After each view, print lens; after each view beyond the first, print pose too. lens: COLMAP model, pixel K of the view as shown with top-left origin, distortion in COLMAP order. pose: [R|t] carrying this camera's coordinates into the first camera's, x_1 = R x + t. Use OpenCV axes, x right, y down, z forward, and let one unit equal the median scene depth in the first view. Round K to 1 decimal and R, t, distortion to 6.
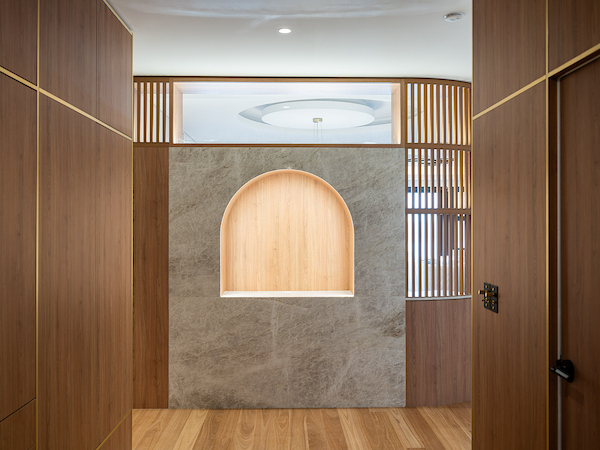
lens RADIAL K [[566.3, 0, 301.7], [0, 566.3, 225.0], [0, 0, 1]] dist [-0.002735, 0.000000]
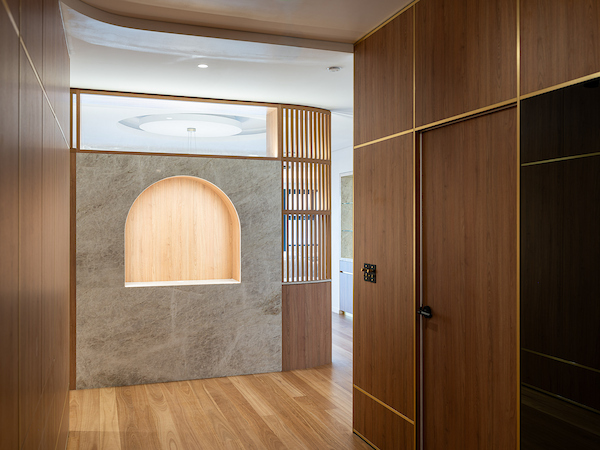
lens RADIAL K [[566.3, 0, 301.0], [0, 566.3, 223.7], [0, 0, 1]] dist [-0.002735, 0.000000]
pose [[0.950044, 0.000591, 0.312116, -0.162301], [-0.000537, 1.000000, -0.000260, 0.000937], [-0.312116, 0.000080, 0.950044, -0.184079]]
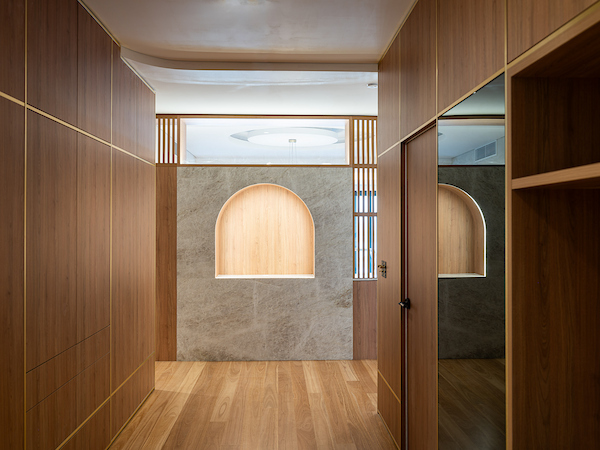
lens RADIAL K [[566.3, 0, 301.3], [0, 566.3, 223.1], [0, 0, 1]] dist [-0.002735, 0.000000]
pose [[0.999895, 0.000050, 0.014481, 0.041480], [0.000002, 0.999994, -0.003584, 0.001019], [-0.014481, 0.003583, 0.999889, -0.349513]]
